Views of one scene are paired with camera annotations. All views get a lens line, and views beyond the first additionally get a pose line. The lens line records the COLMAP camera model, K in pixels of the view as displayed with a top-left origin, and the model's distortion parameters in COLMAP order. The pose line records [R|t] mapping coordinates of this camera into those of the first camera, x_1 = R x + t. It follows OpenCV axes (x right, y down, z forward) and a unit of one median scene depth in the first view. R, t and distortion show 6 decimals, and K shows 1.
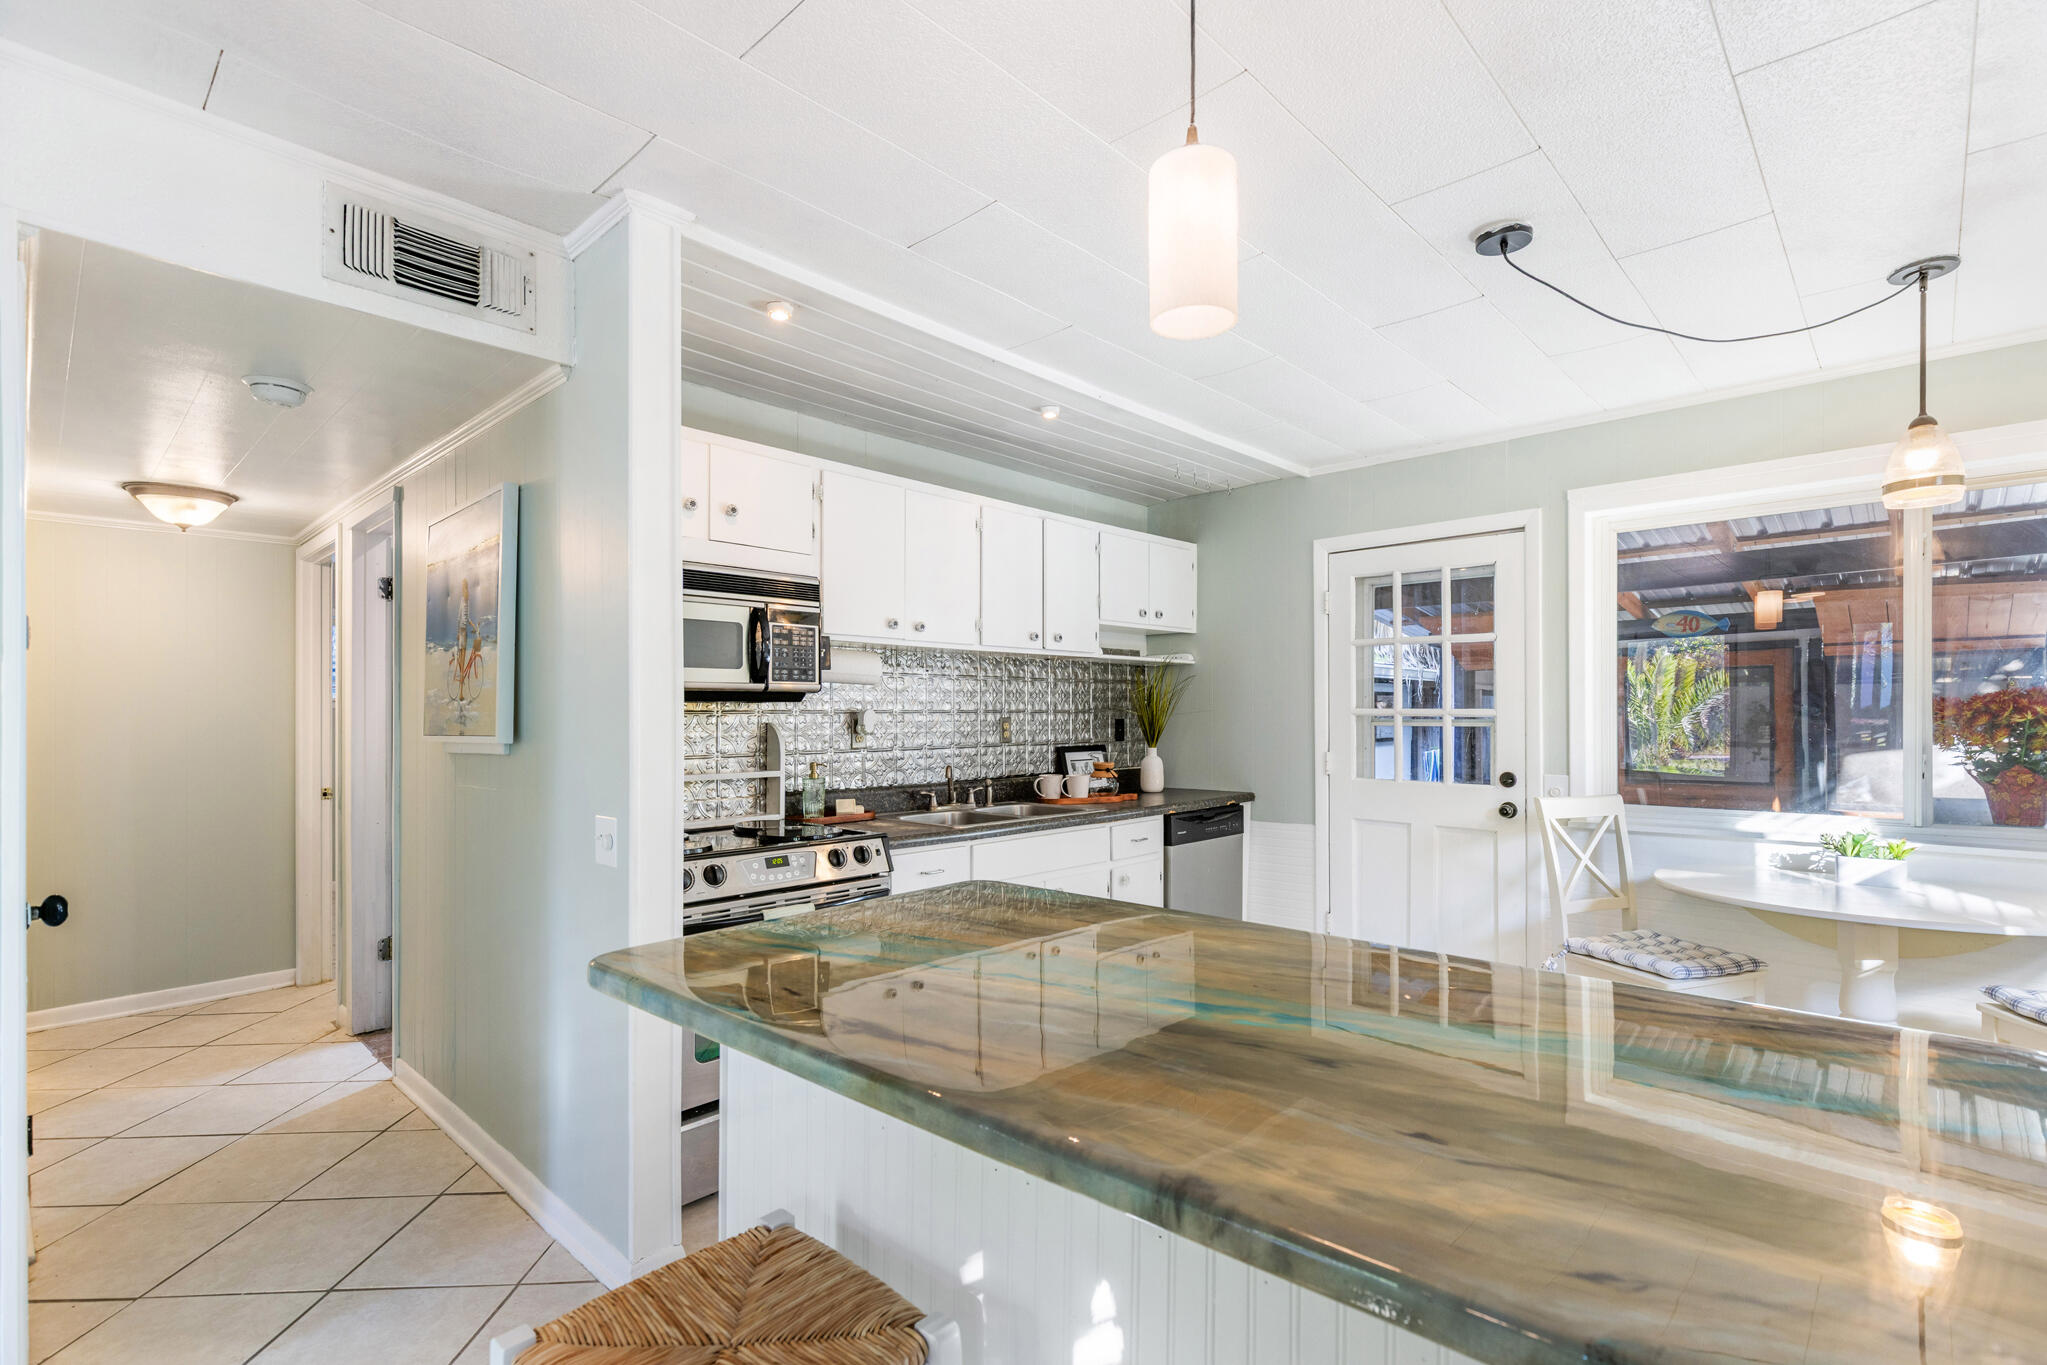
lens RADIAL K [[936.1, 0, 1059.9], [0, 936.1, 714.3], [0, 0, 1]] dist [0.001883, -0.000045]
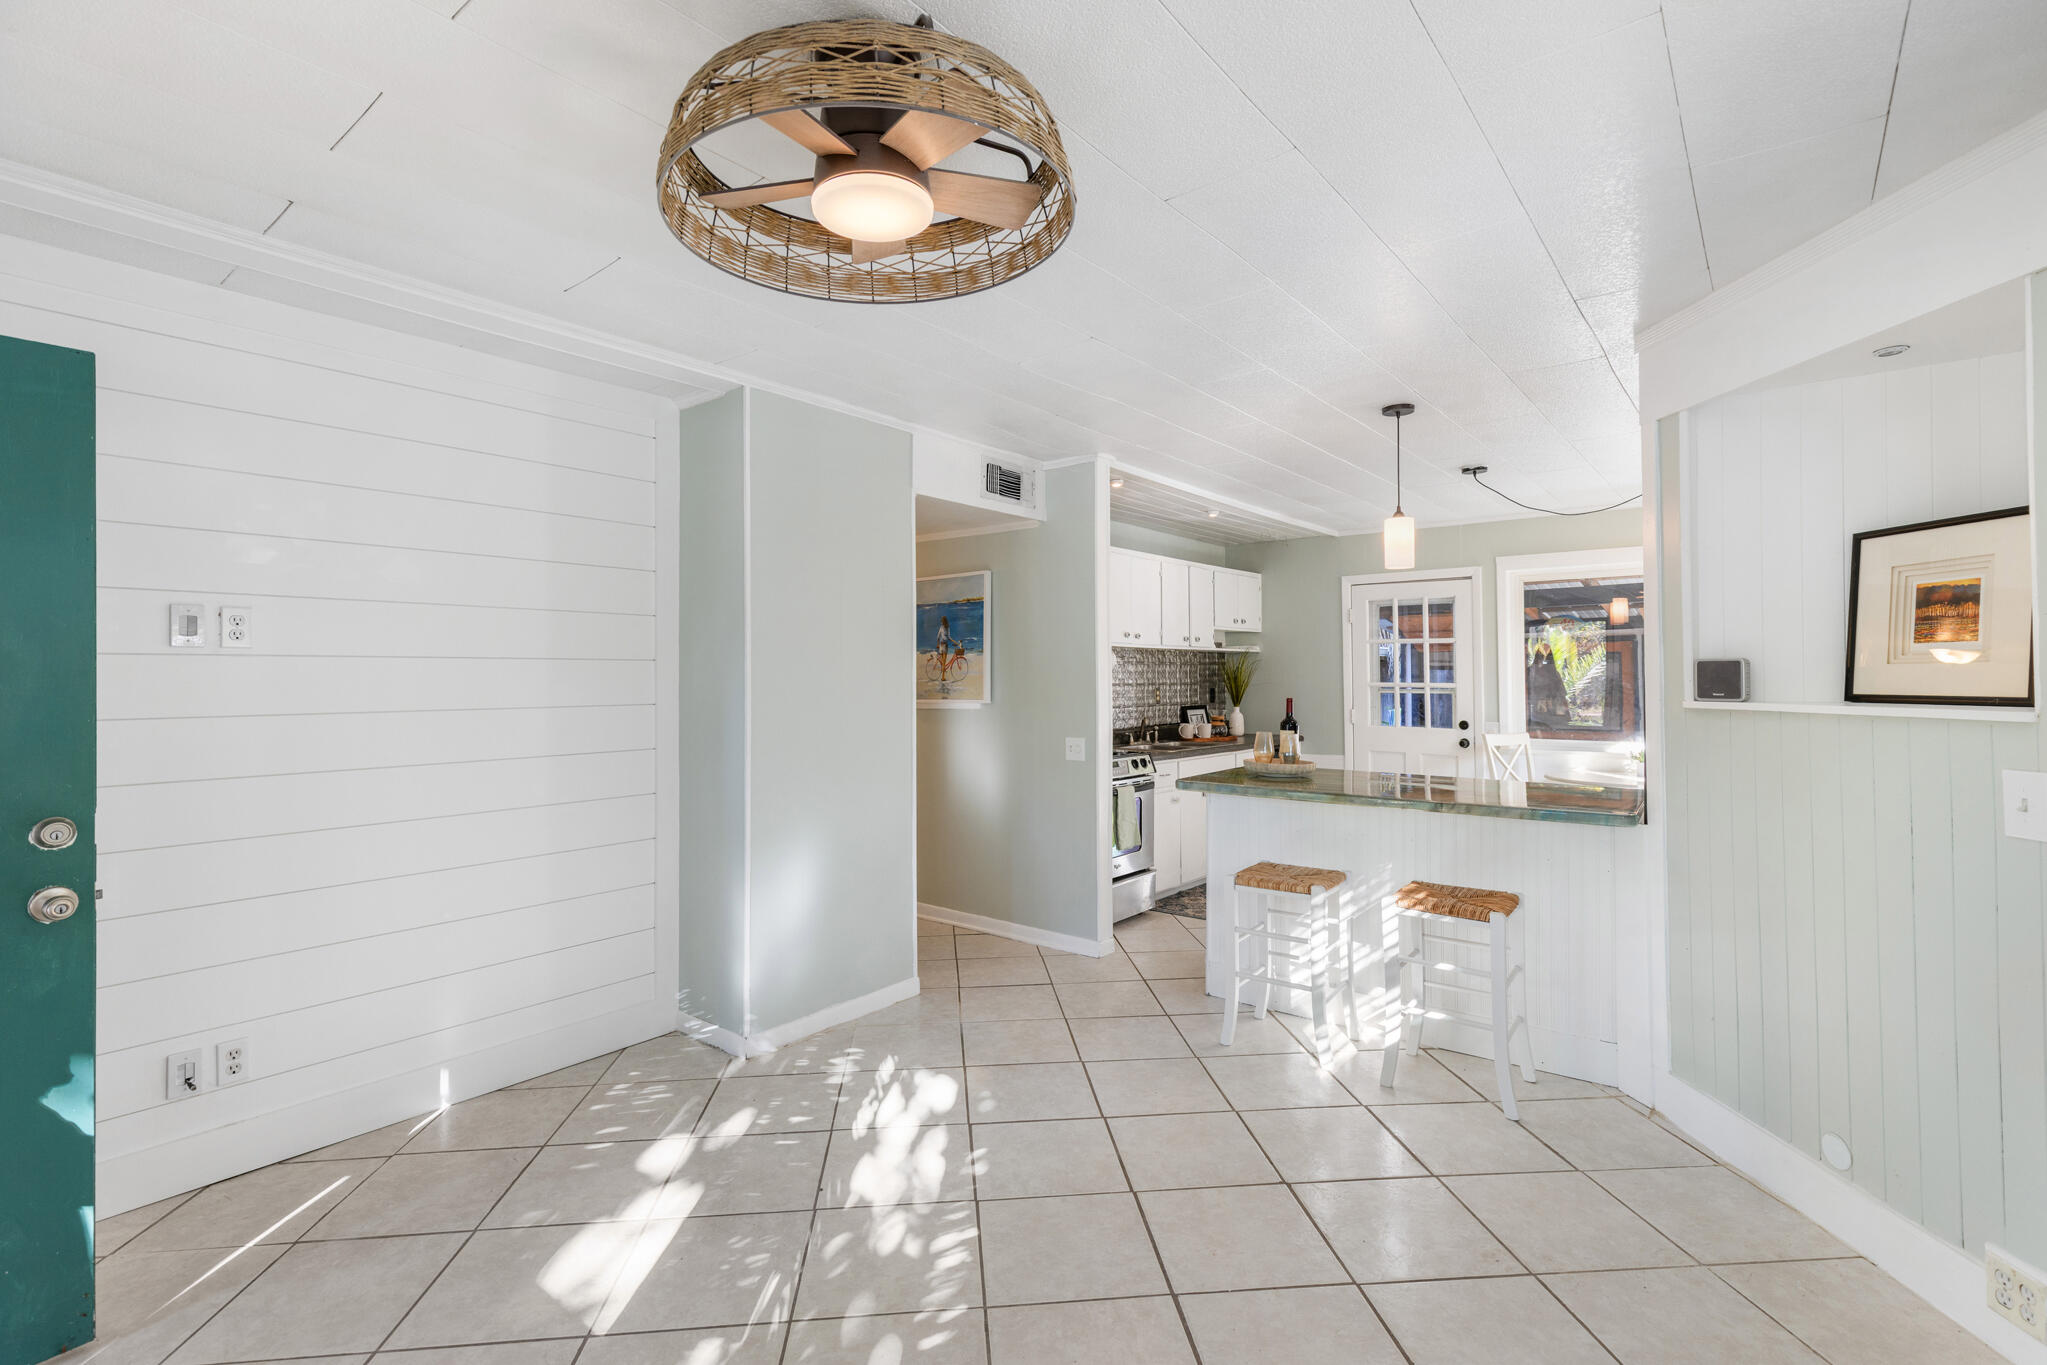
lens RADIAL K [[925.8, 0, 1031.7], [0, 925.8, 646.3], [0, 0, 1]] dist [-0.036514, 0.000031]
pose [[0.998574, 0.003413, 0.053276, -0.373887], [-0.001612, 0.999427, -0.033807, -0.014160], [-0.053361, 0.033673, 0.998007, -0.591235]]
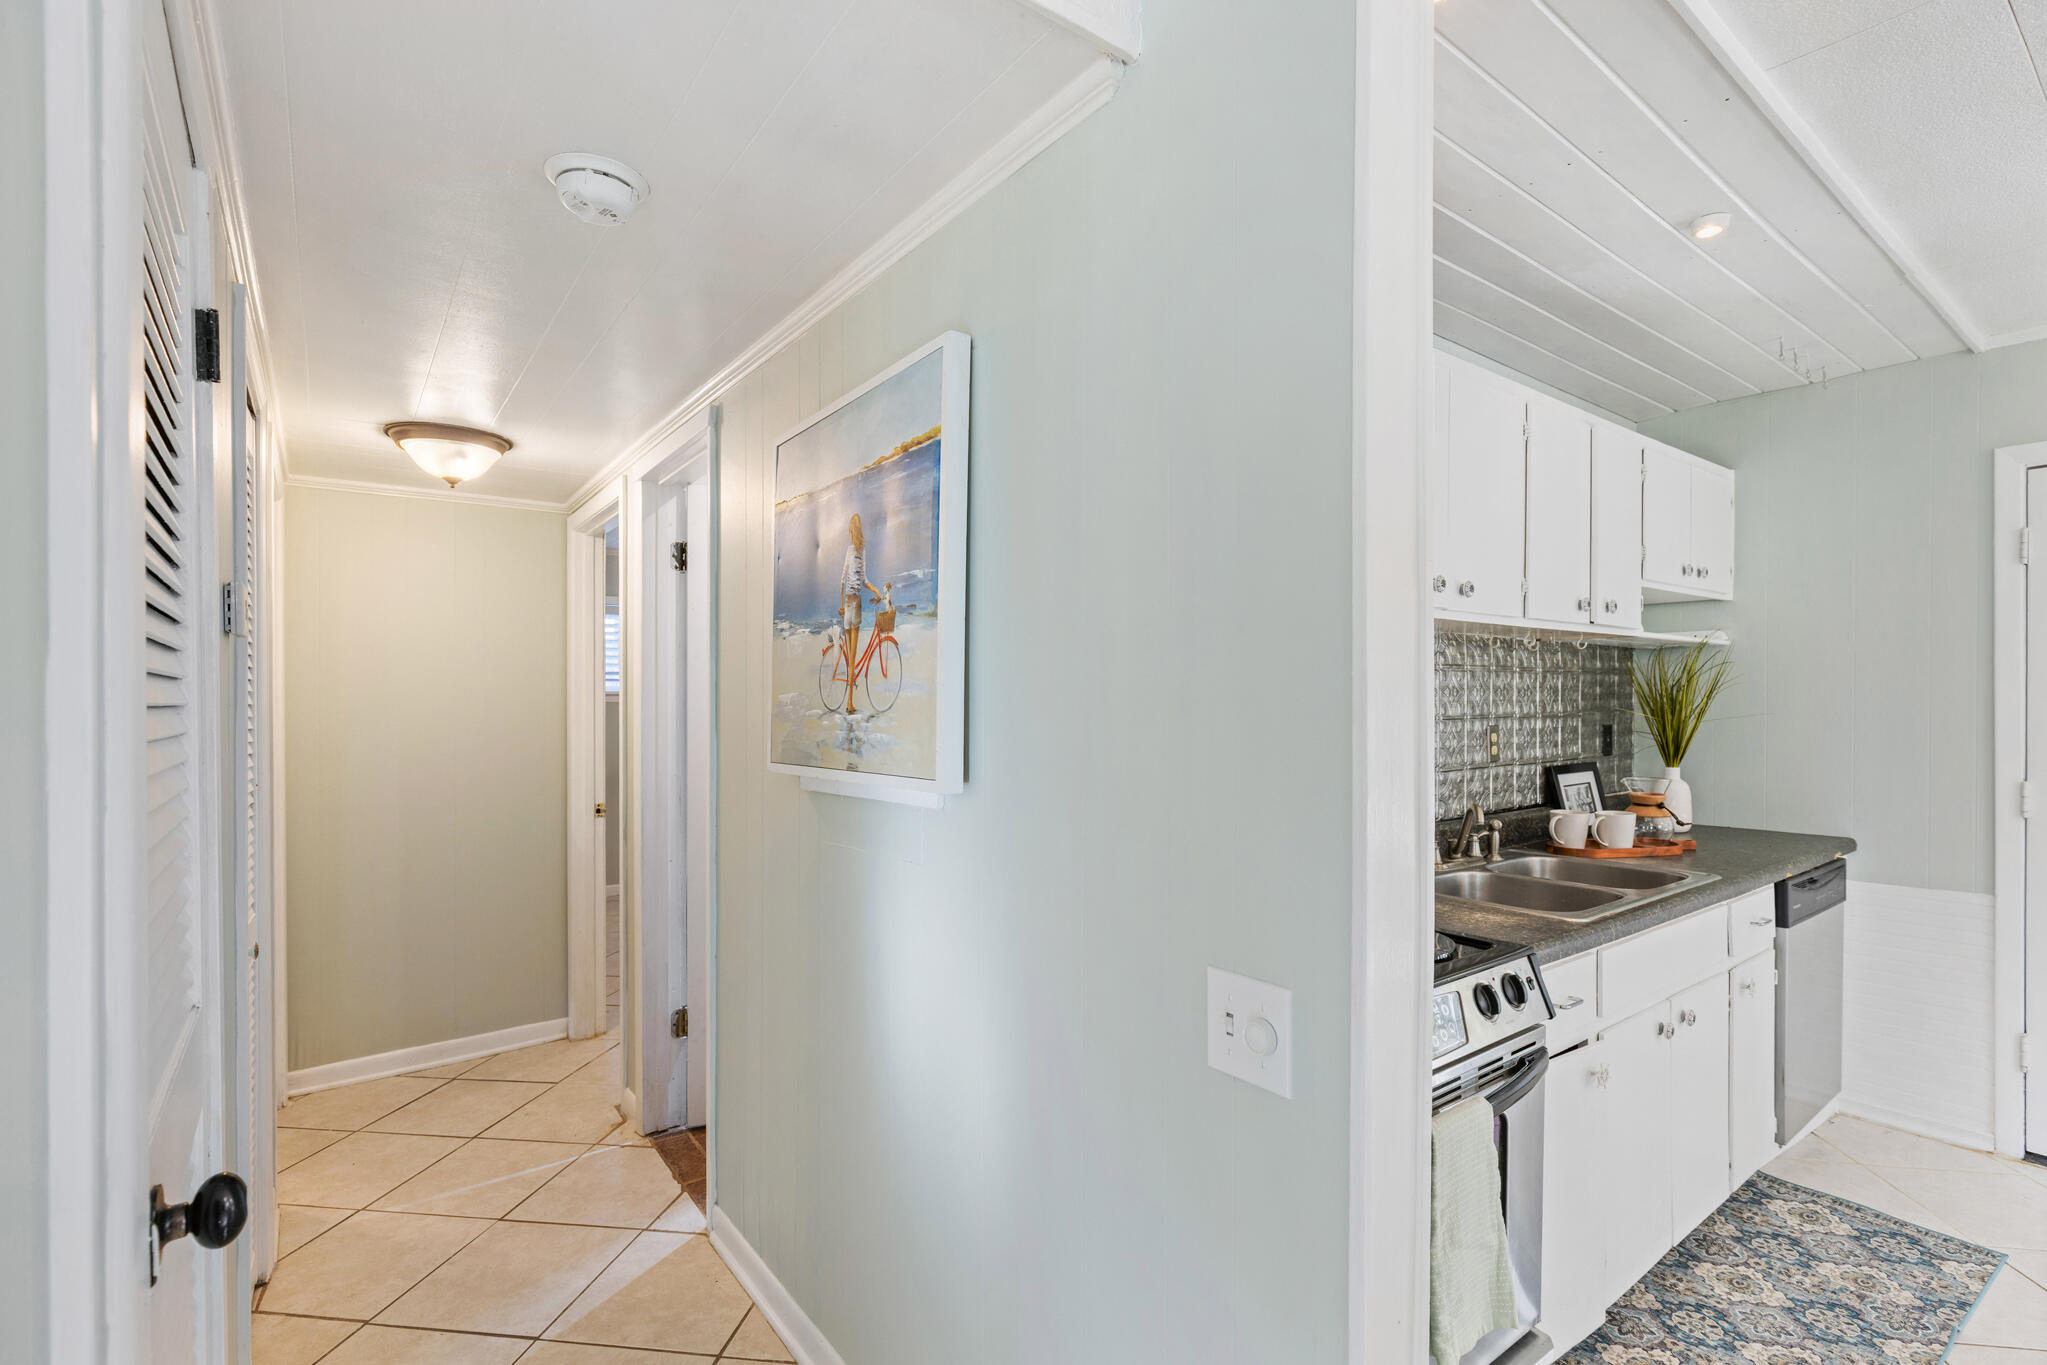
lens RADIAL K [[934.3, 0, 1049.0], [0, 934.3, 705.9], [0, 0, 1]] dist [0.001407, 0.000290]
pose [[0.983984, 0.002013, -0.178248, -0.268799], [-0.000930, 0.999981, 0.006160, -0.015620], [0.178257, -0.005896, 0.983966, 0.281988]]
